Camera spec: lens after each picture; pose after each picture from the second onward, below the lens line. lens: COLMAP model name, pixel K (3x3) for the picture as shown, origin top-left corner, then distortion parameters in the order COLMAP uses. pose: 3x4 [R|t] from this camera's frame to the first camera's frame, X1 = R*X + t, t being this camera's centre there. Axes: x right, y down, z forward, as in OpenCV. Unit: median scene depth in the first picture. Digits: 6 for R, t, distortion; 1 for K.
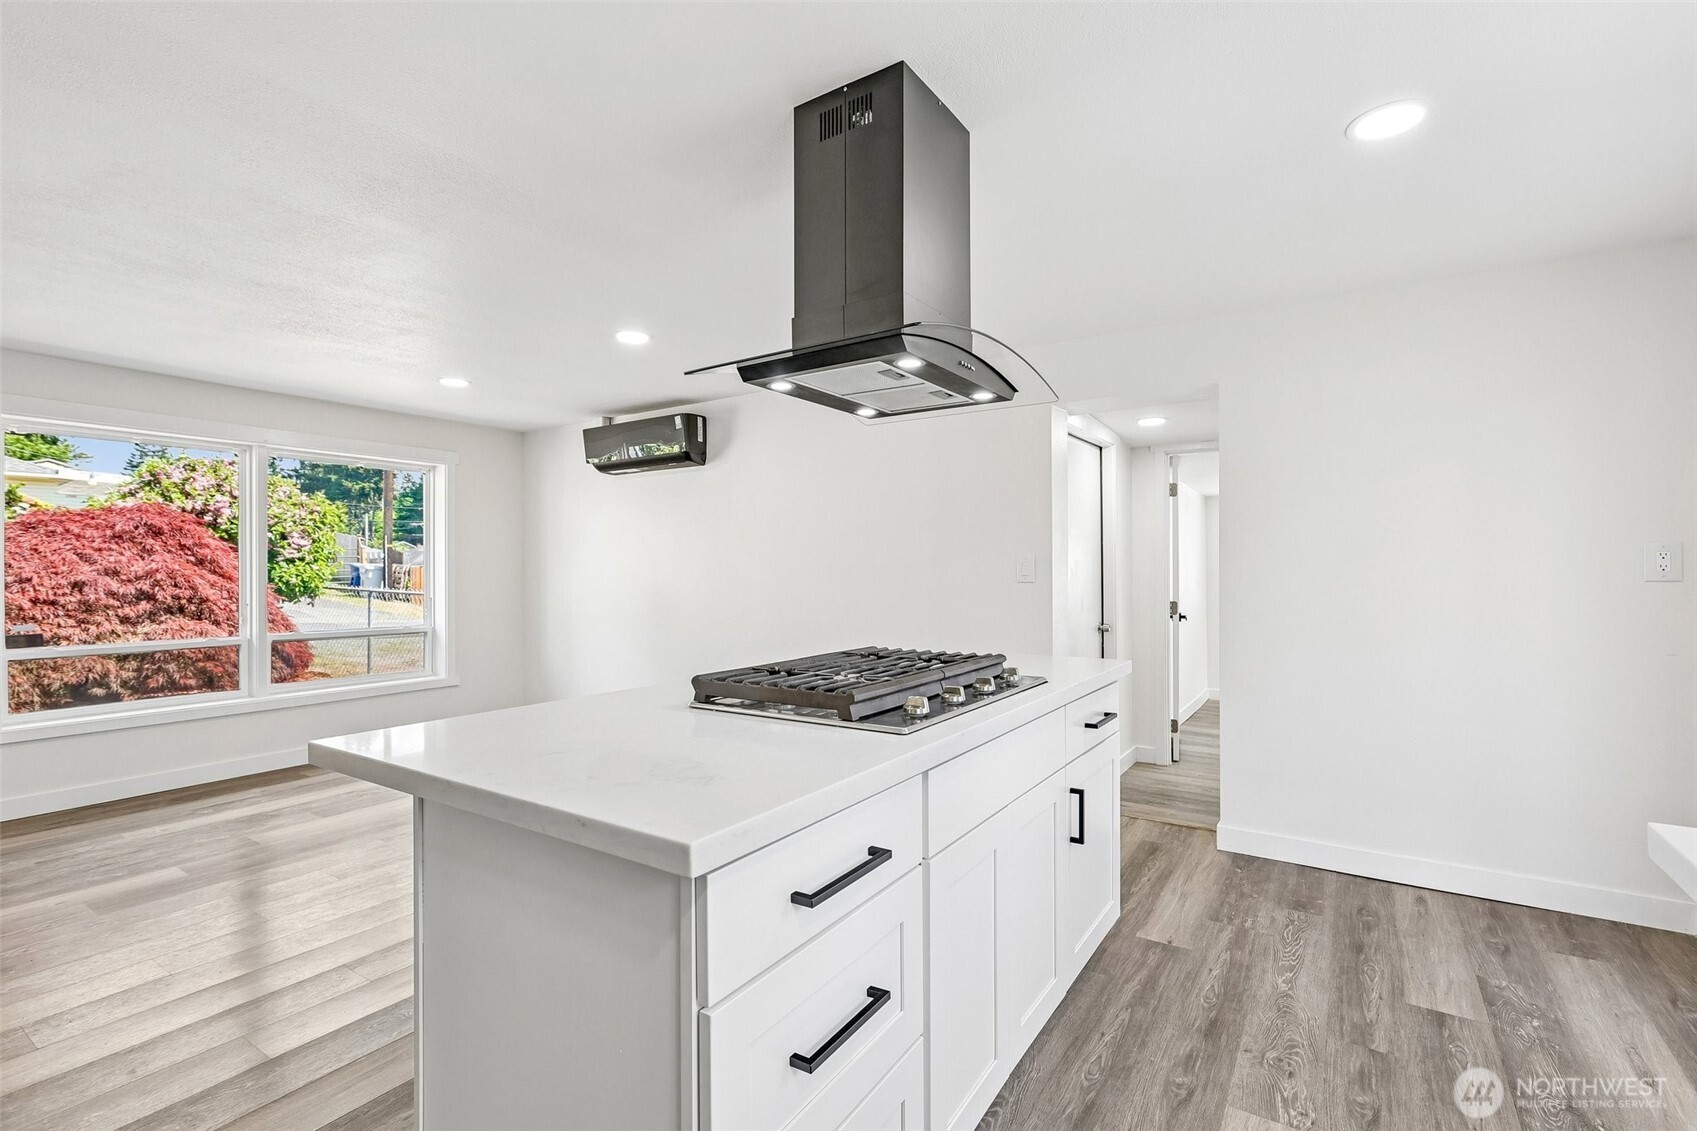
lens RADIAL K [[759.5, 0, 857.4], [0, 759.5, 564.9], [0, 0, 1]] dist [0.001253, 0.000618]
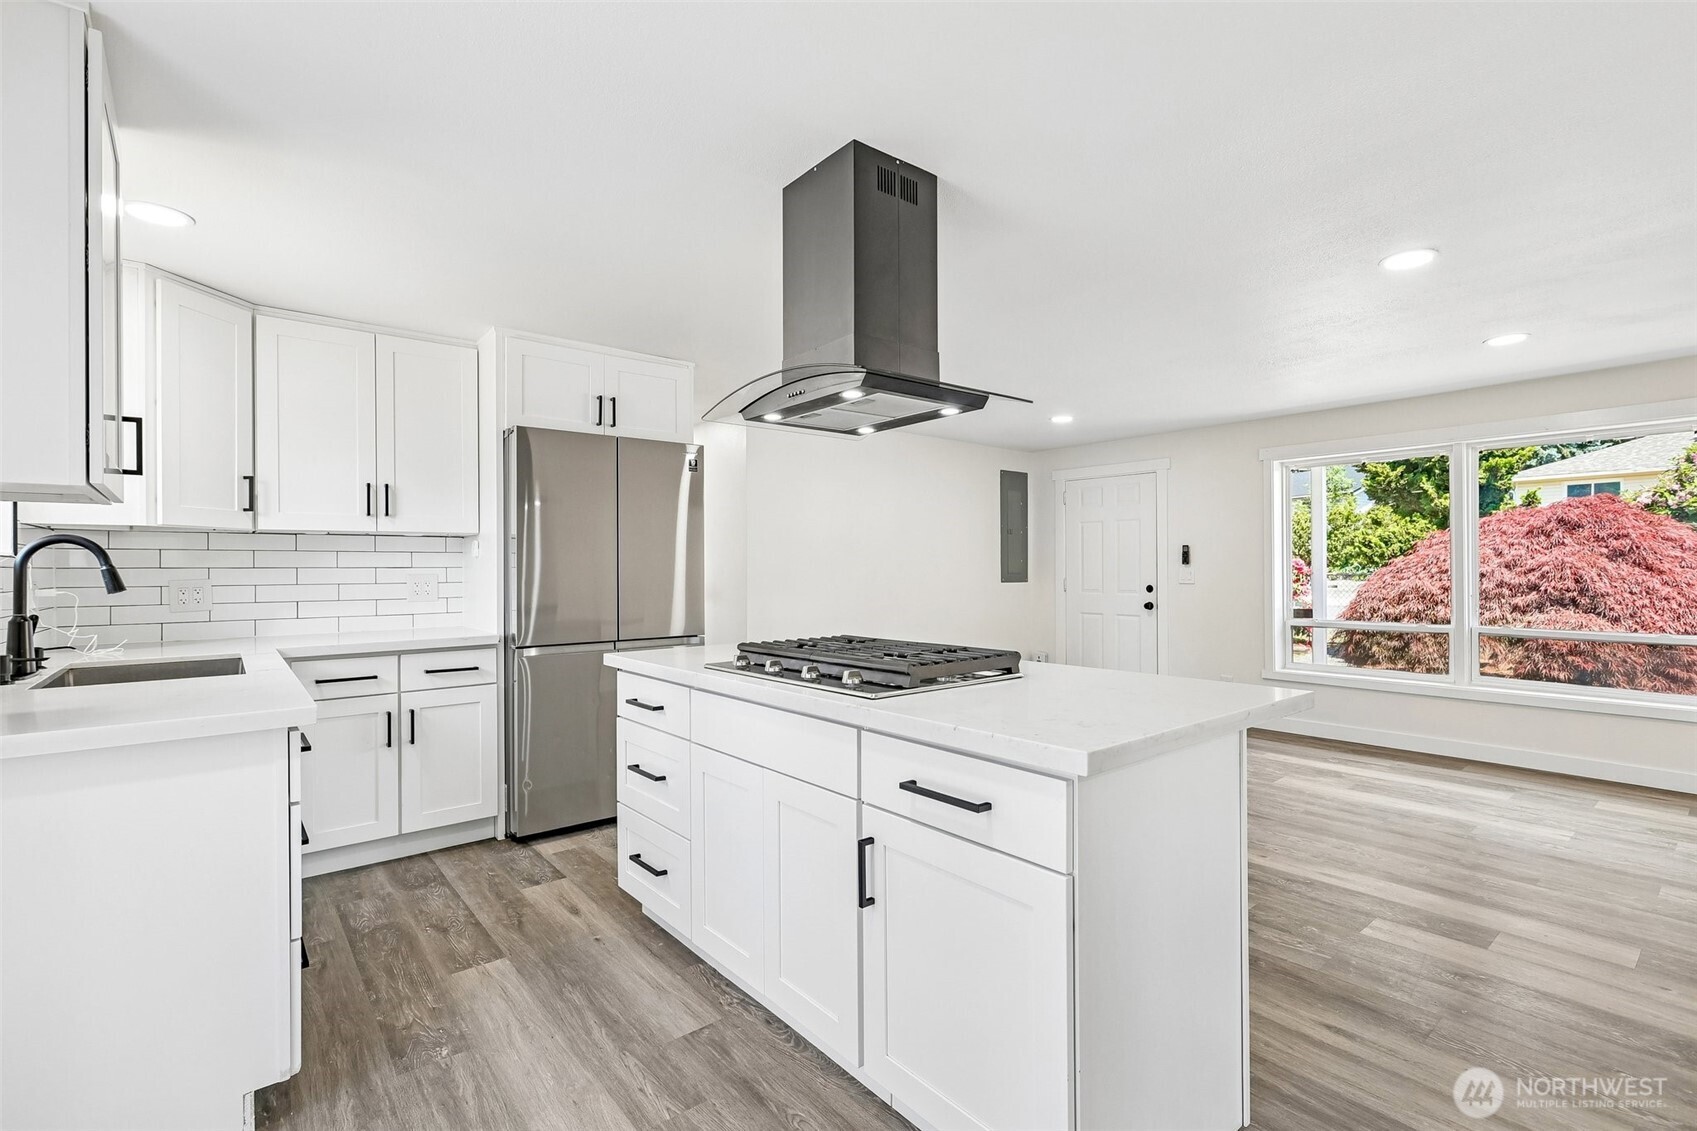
lens RADIAL K [[769.4, 0, 865.7], [0, 769.4, 568.4], [0, 0, 1]] dist [0.000520, 0.000503]
pose [[-0.282125, 0.005077, -0.959364, 0.369793], [0.012114, 0.999925, 0.001730, 0.001528], [0.959301, -0.011134, -0.282166, 0.425018]]
